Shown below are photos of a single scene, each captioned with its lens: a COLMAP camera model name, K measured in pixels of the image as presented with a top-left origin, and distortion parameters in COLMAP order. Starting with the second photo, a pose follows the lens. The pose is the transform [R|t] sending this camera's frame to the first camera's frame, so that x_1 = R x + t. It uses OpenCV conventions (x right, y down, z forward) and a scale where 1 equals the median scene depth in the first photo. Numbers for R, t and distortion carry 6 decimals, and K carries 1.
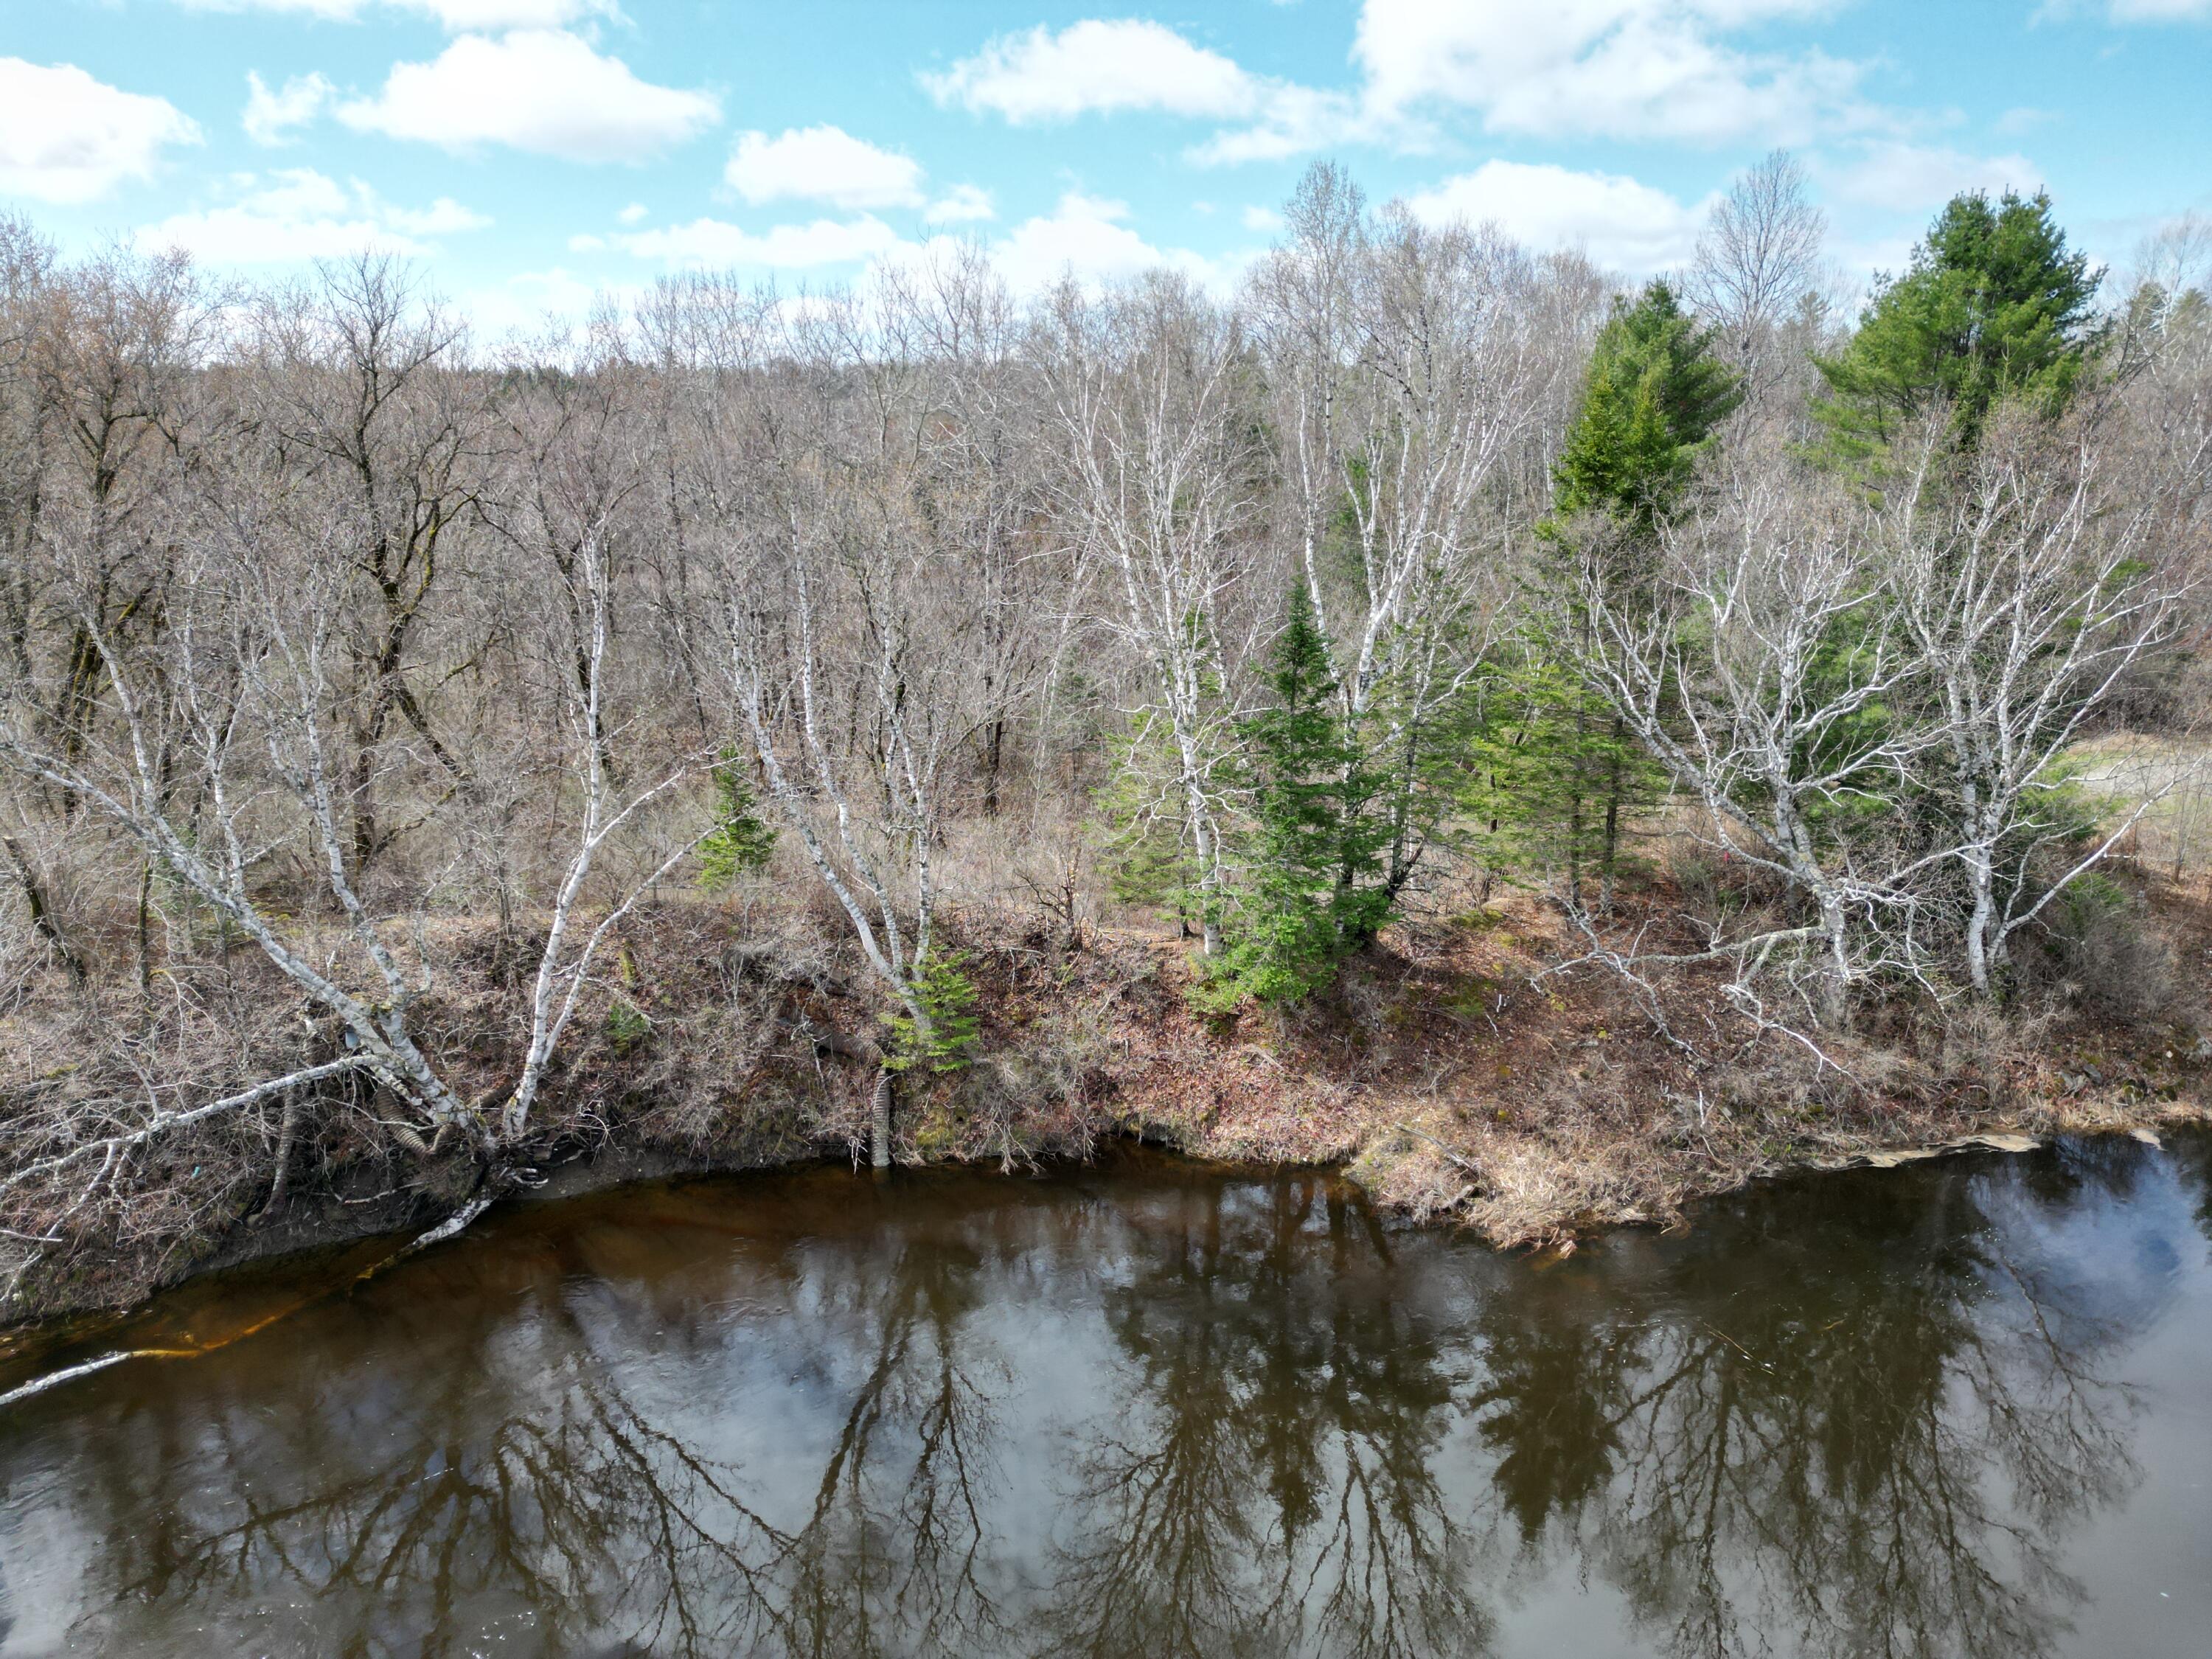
lens RADIAL K [[1534.4, 0, 1106.0], [0, 1534.4, 829.5], [0, 0, 1]] dist [0.096294, -0.100175]
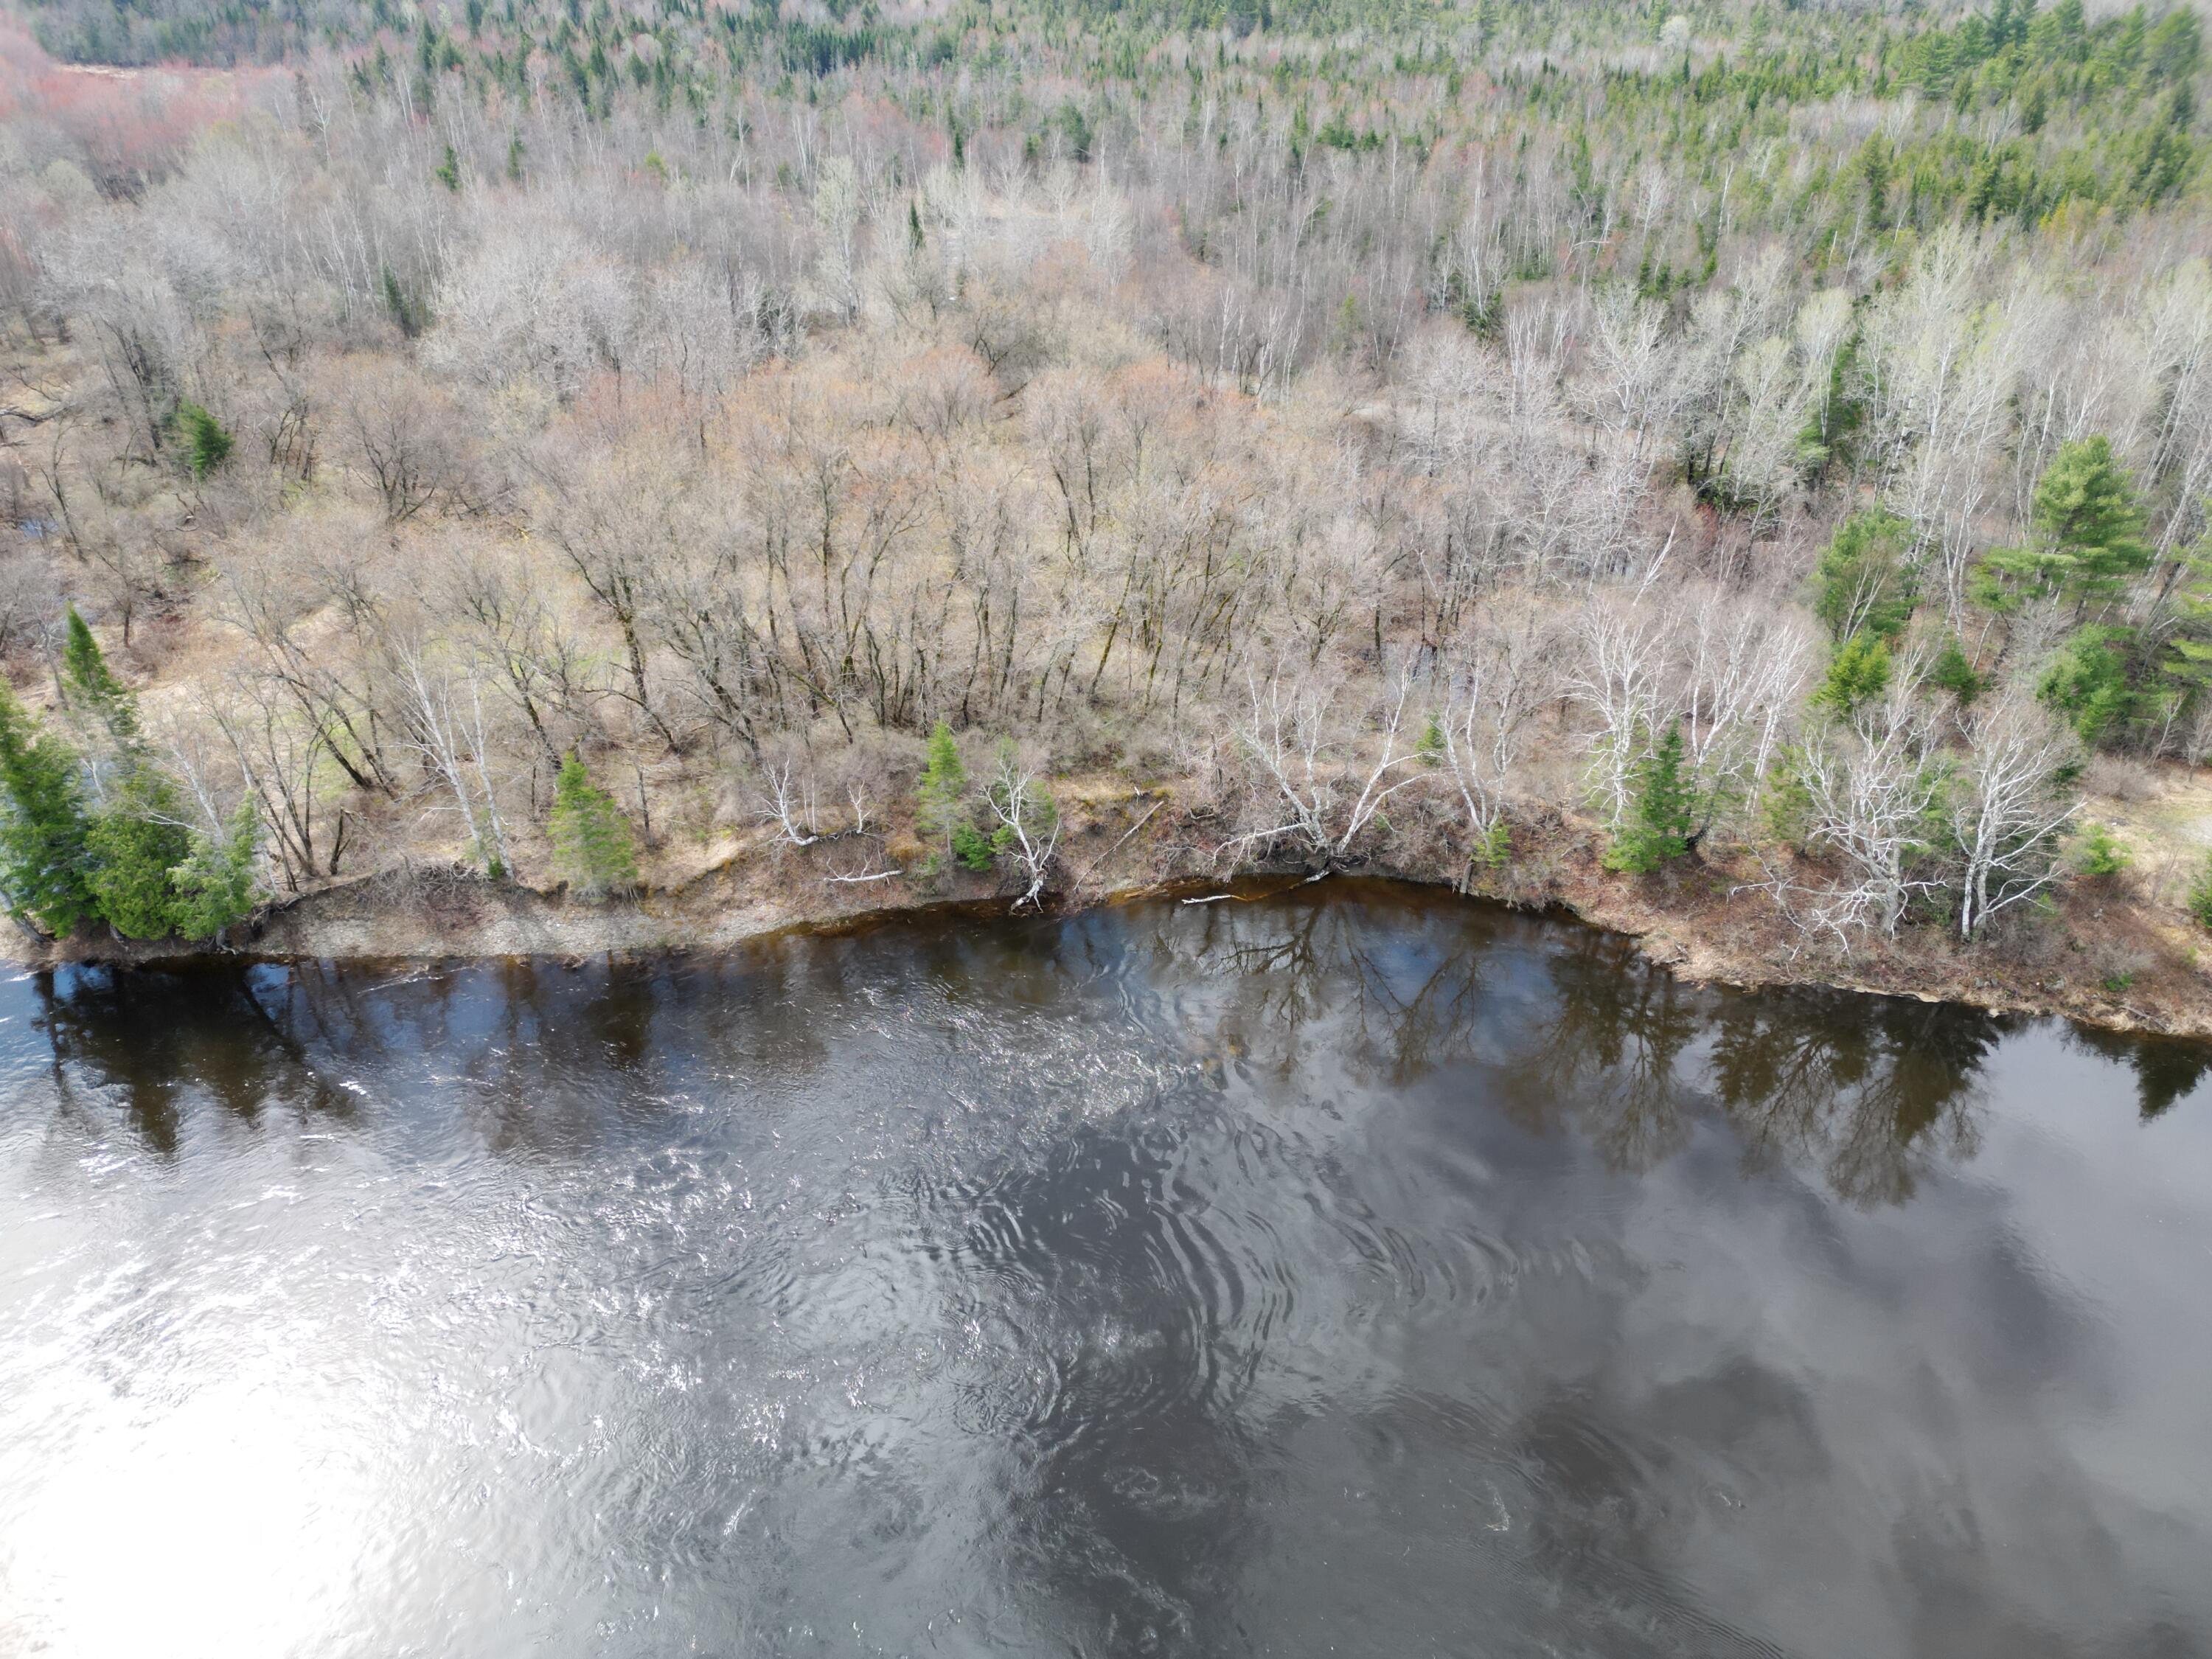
lens RADIAL K [[1534.4, 0, 1106.0], [0, 1534.4, 829.5], [0, 0, 1]] dist [0.096294, -0.100175]
pose [[0.902906, 0.236584, -0.358871, 0.212634], [-0.133564, 0.947991, 0.288917, -0.532329], [0.408560, -0.212933, 0.887546, -1.485718]]
